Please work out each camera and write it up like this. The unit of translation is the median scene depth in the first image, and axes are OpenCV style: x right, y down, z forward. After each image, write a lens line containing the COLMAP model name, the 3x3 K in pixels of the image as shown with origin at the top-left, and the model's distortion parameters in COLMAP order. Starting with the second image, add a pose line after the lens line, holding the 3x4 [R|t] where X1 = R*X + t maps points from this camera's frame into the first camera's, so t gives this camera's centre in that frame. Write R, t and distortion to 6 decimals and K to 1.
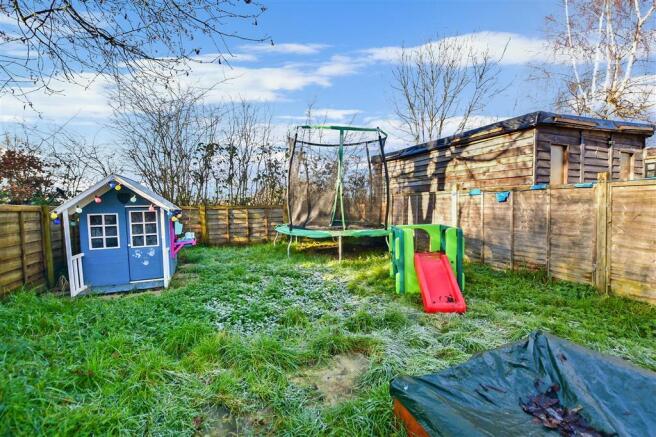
lens RADIAL K [[289.3, 0, 328.8], [0, 289.3, 219.0], [0, 0, 1]] dist [-0.023422, -0.000440]
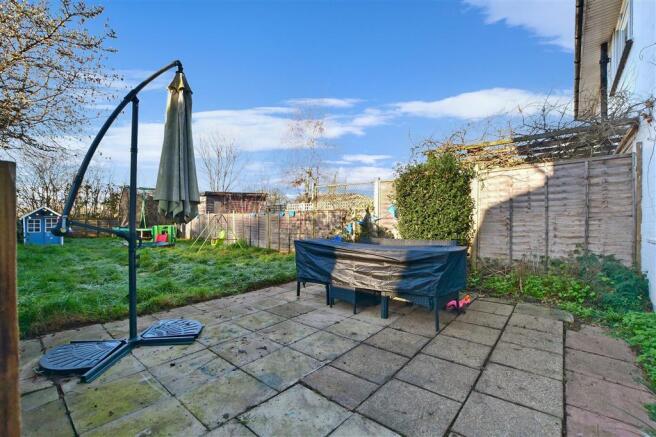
lens RADIAL K [[289.3, 0, 326.7], [0, 289.3, 221.1], [0, 0, 1]] dist [-0.023422, -0.000440]
pose [[0.917418, 0.020045, 0.397421, 0.332095], [-0.001405, 0.998887, -0.047136, 0.057345], [-0.397923, 0.042685, 0.916425, -1.218130]]
